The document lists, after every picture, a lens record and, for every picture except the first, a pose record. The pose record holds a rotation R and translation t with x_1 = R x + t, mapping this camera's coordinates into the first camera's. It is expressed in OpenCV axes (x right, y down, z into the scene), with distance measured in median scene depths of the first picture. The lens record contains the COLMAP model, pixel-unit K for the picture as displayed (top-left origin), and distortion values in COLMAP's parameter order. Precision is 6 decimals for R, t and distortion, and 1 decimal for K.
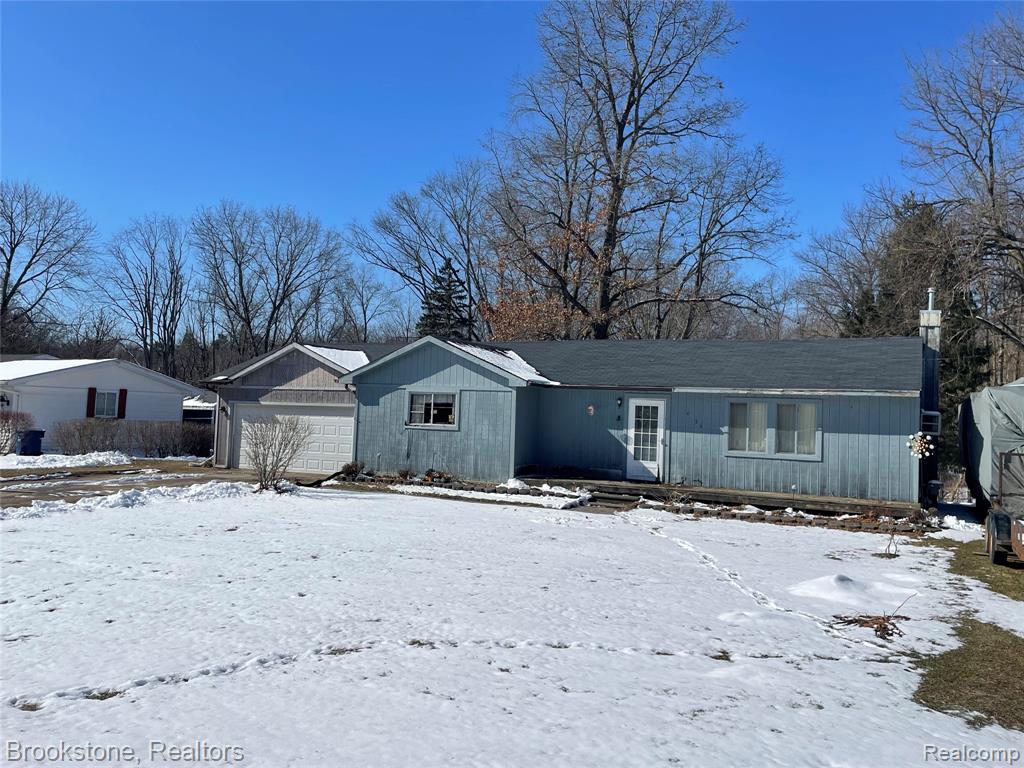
lens RADIAL K [[811.0, 0, 512.0], [0, 811.0, 384.0], [0, 0, 1]] dist [0.007830, 0.001689]
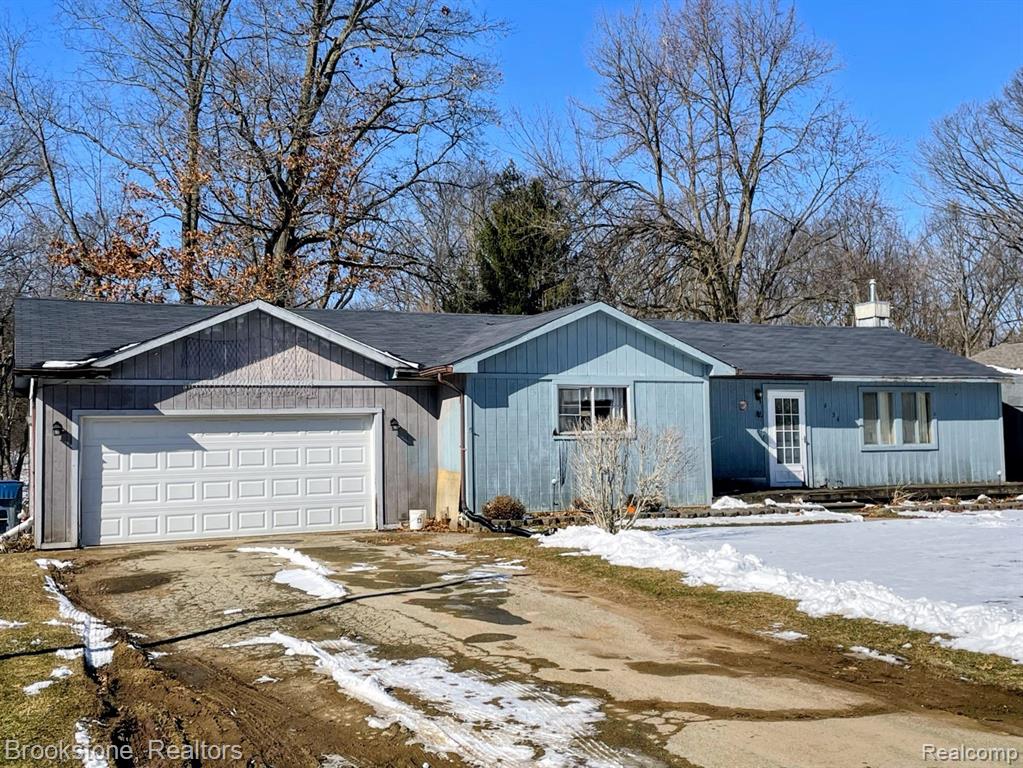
lens RADIAL K [[1119.7, 0, 511.5], [0, 1119.7, 384.0], [0, 0, 1]] dist [-0.011814, -0.017688]
pose [[0.644585, -0.006046, 0.764509, -0.903579], [0.009348, 0.999956, 0.000027, 0.009310], [-0.764475, 0.007129, 0.644613, 0.468779]]
